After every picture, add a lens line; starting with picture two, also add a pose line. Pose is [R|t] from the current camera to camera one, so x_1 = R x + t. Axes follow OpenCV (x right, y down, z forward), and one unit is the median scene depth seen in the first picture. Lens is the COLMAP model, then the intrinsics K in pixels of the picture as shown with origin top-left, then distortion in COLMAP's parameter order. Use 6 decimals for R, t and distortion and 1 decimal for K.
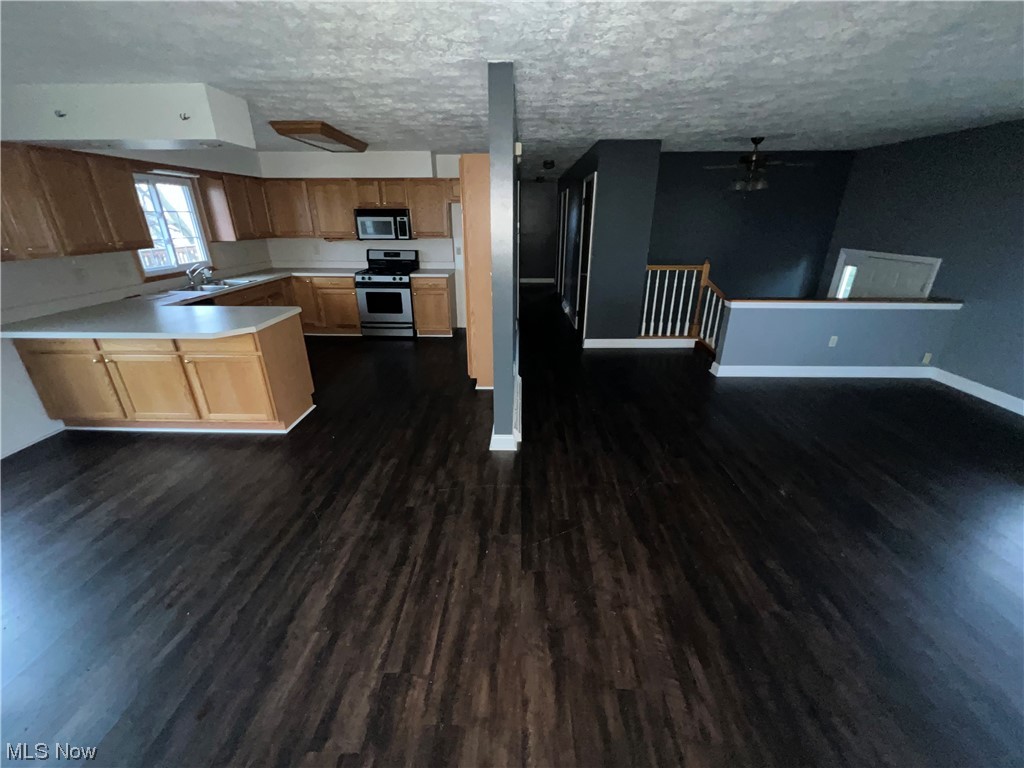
lens RADIAL K [[408.3, 0, 512.0], [0, 408.3, 384.0], [0, 0, 1]] dist [0.000489, 0.000274]
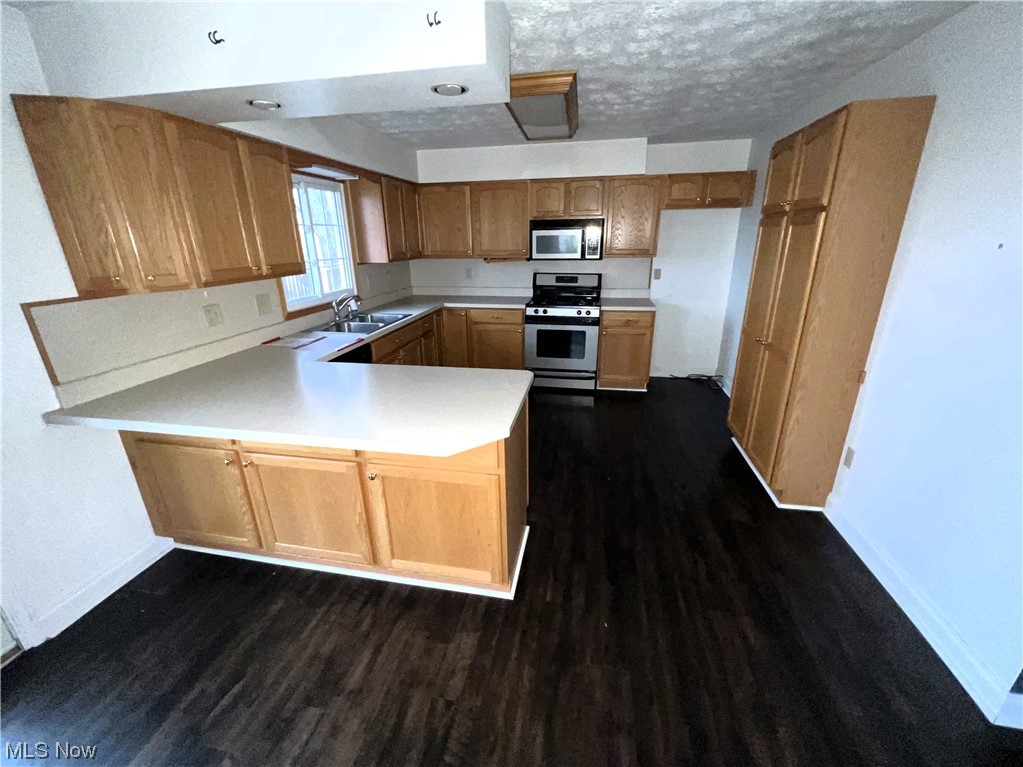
lens RADIAL K [[417.0, 0, 511.5], [0, 417.0, 383.5], [0, 0, 1]] dist [0.000239, -0.000100]
pose [[0.987136, 0.039600, -0.154900, -0.320857], [-0.047338, 0.997792, -0.046588, -0.100737], [0.152713, 0.053321, 0.986831, 0.281141]]
